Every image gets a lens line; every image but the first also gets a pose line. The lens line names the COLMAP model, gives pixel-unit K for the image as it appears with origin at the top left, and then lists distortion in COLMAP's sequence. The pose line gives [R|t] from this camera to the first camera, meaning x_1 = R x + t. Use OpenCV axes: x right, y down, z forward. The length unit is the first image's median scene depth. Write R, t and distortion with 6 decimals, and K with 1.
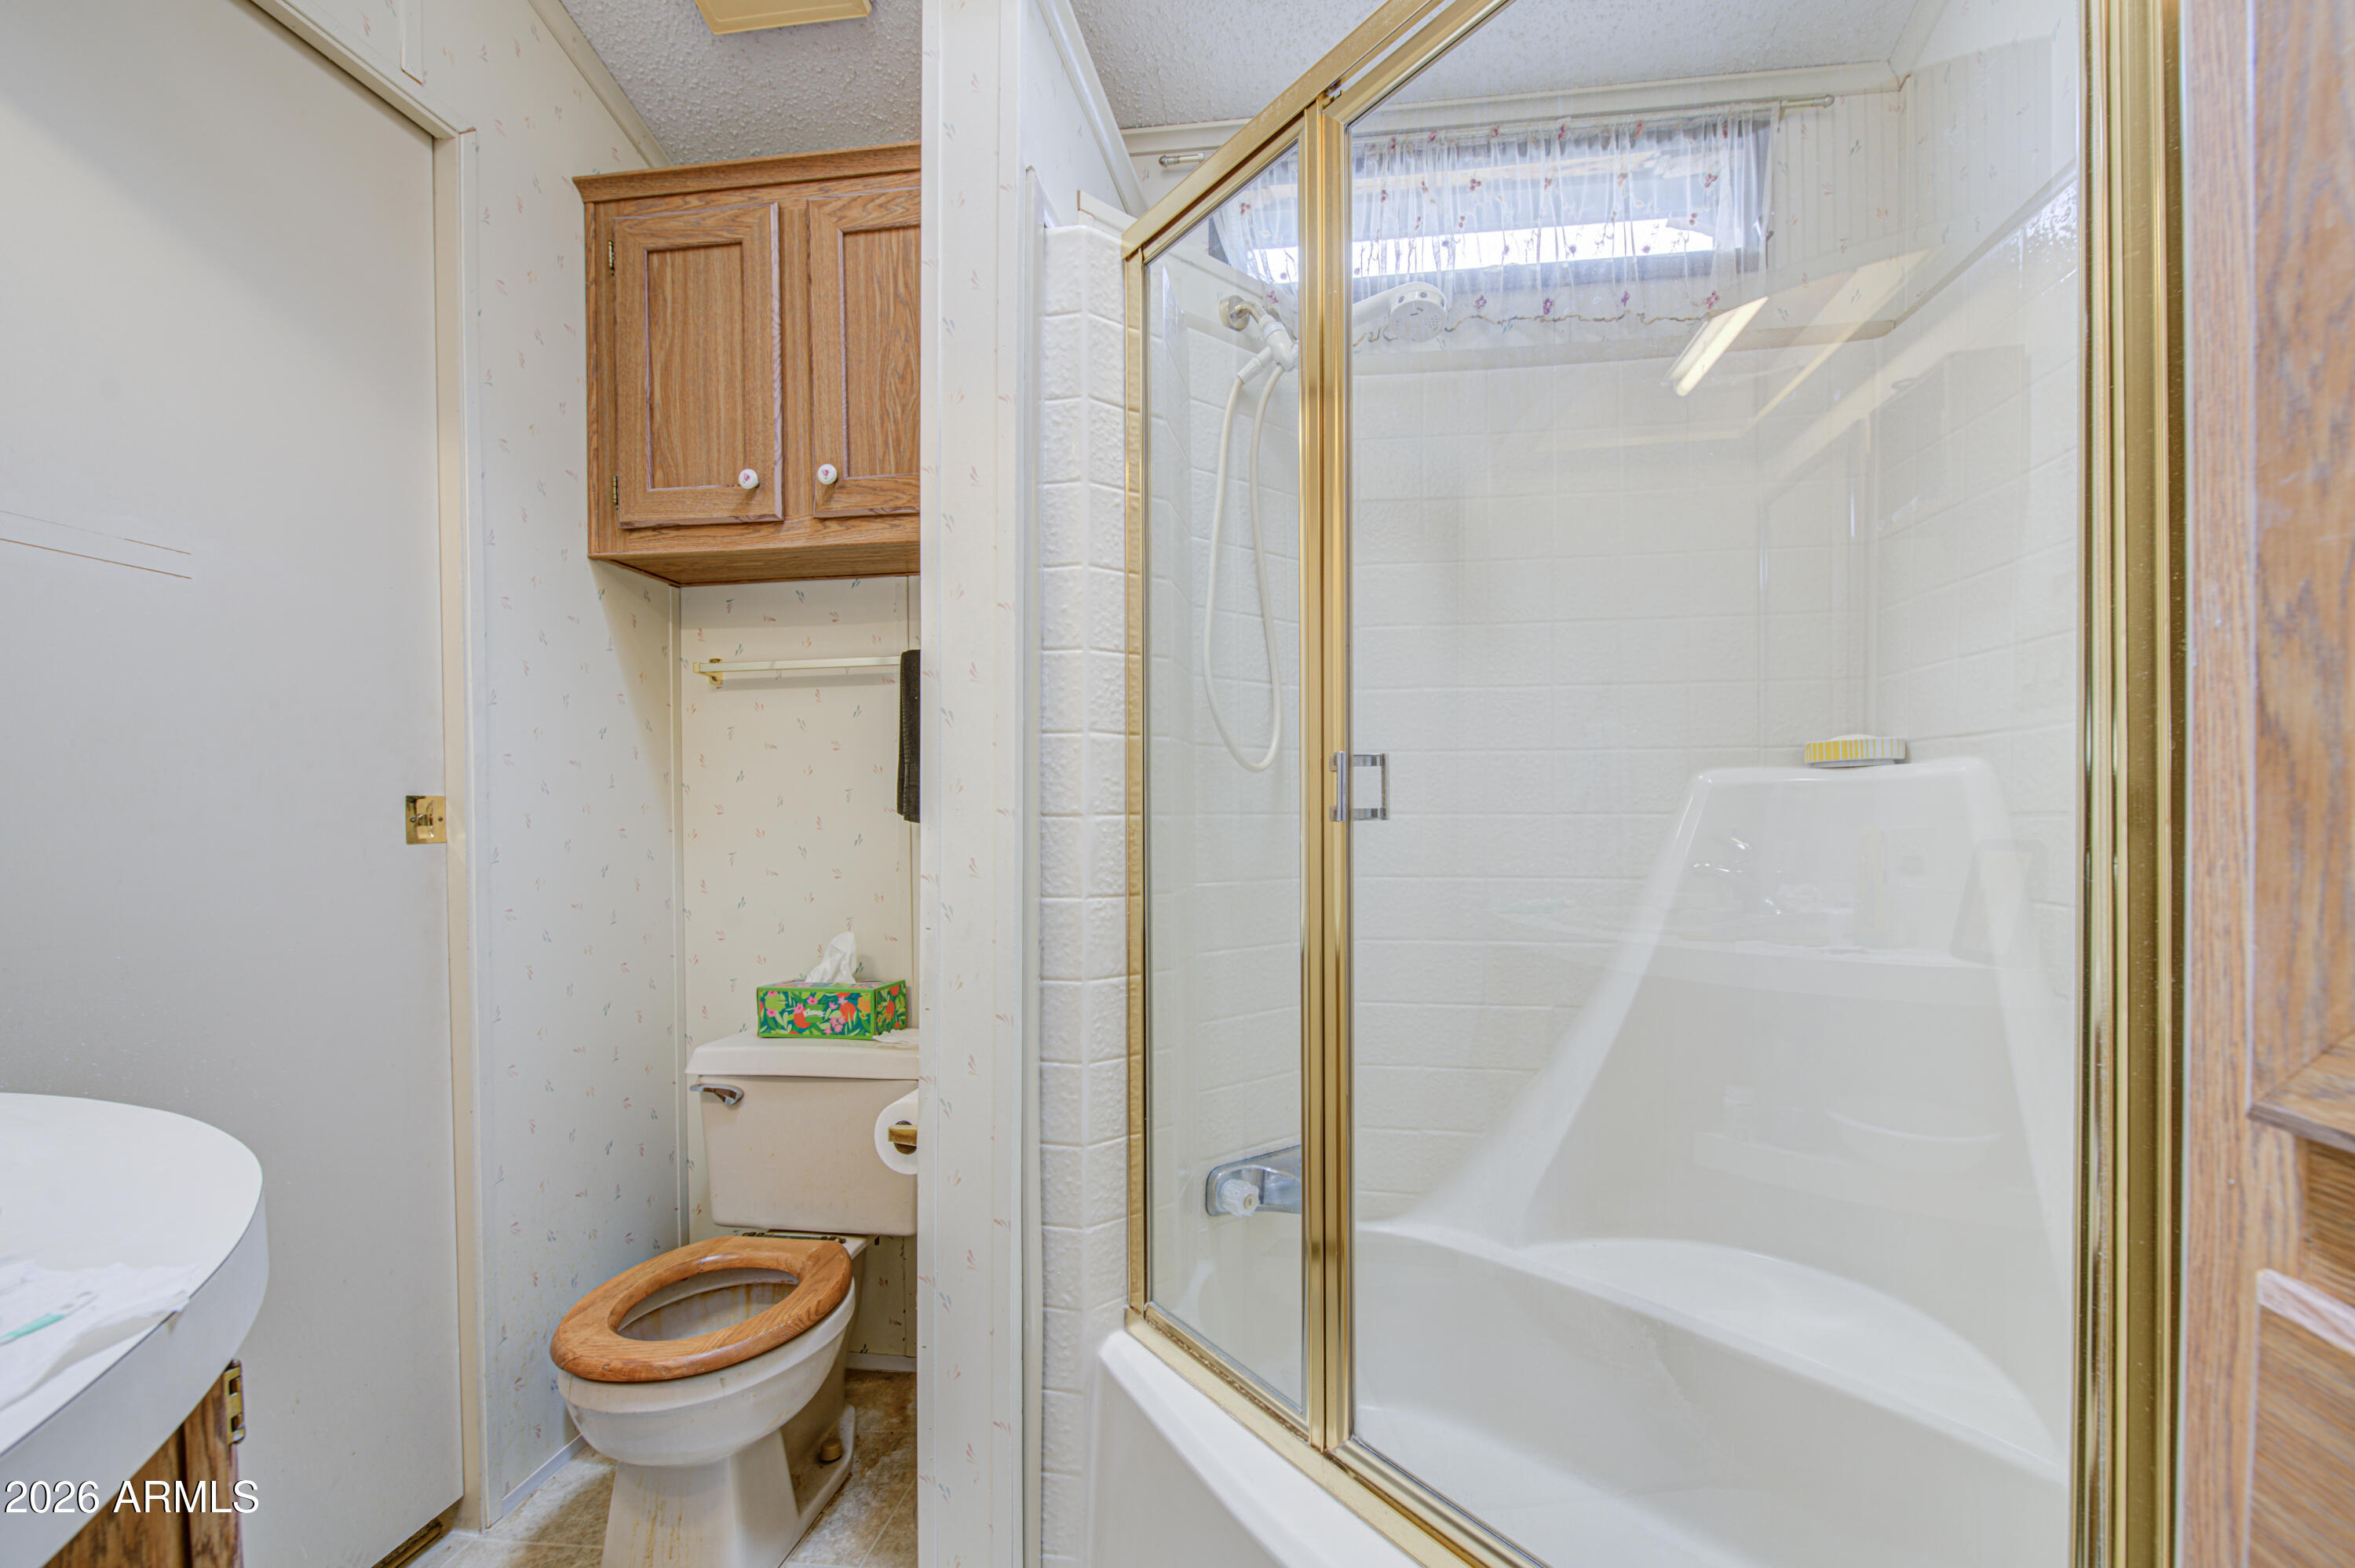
lens RADIAL K [[1011.6, 0, 1176.4], [0, 1011.6, 823.7], [0, 0, 1]] dist [0.000492, -0.003876]
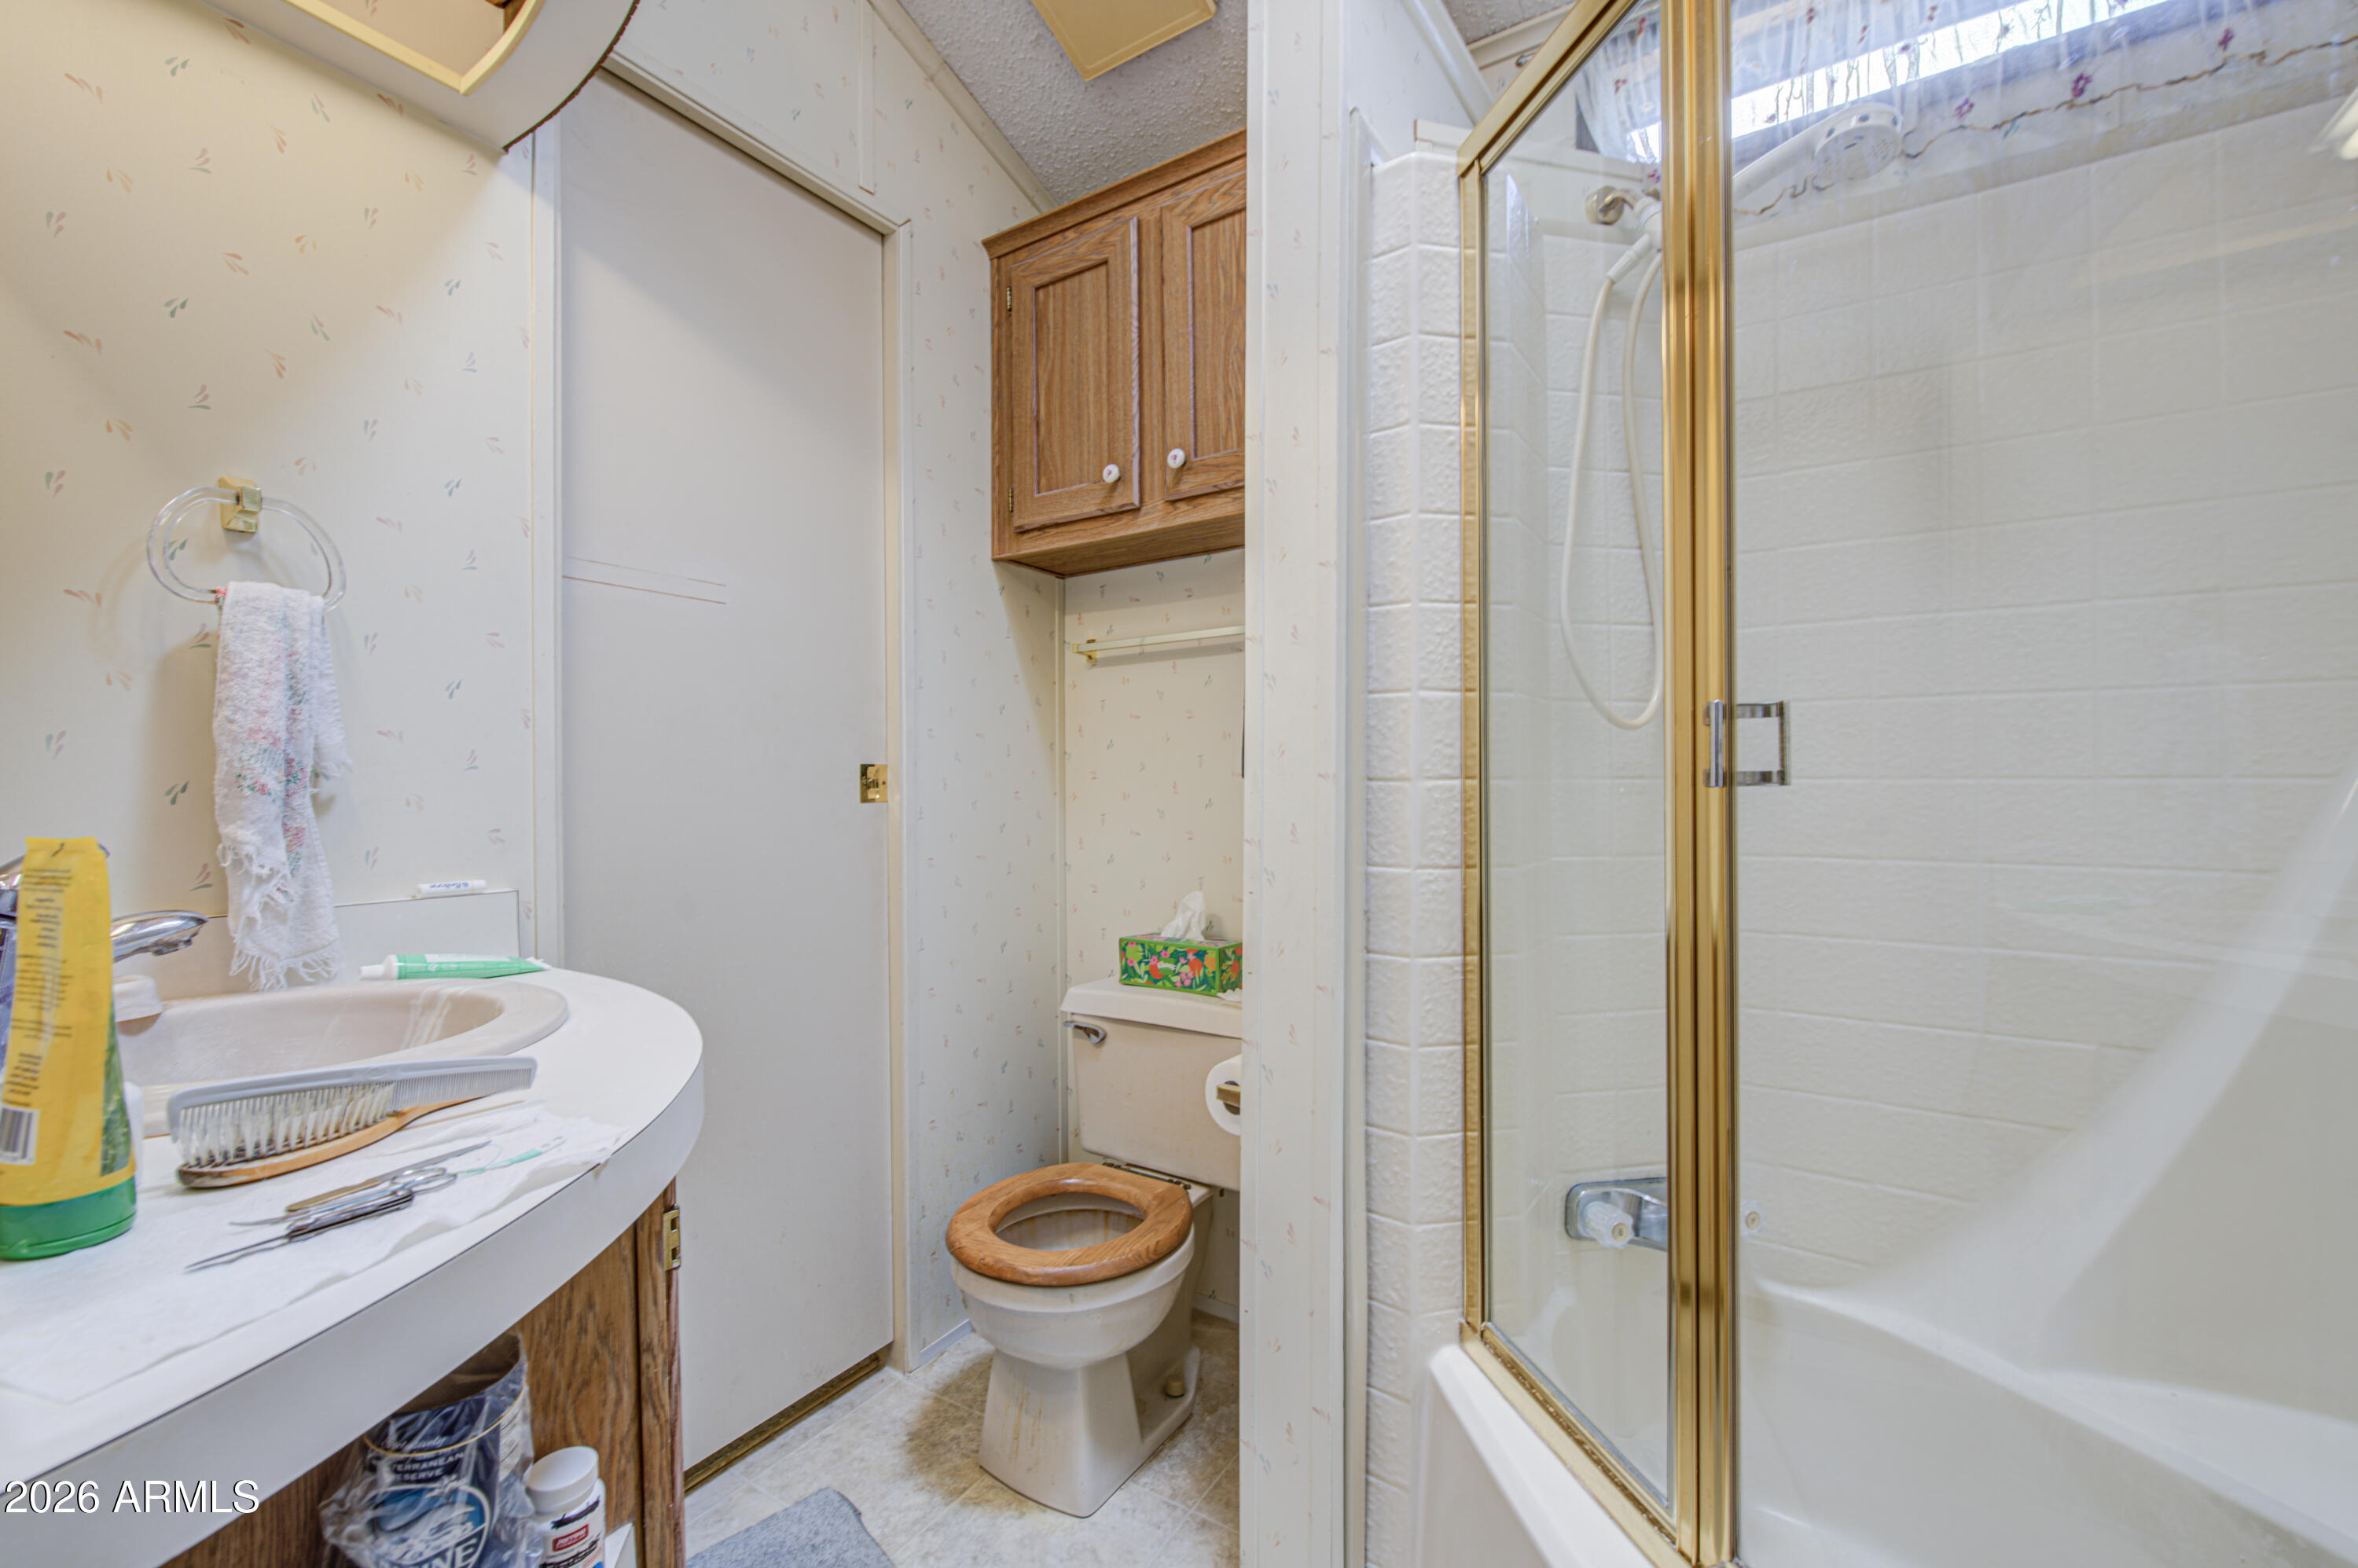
lens RADIAL K [[951.4, 0, 1179.5], [0, 951.4, 776.2], [0, 0, 1]] dist [0.000774, -0.002769]
pose [[0.892701, -0.001596, -0.450647, 0.110261], [-0.003868, 0.999930, -0.011204, -0.000986], [0.450633, 0.011745, 0.892632, 0.117169]]
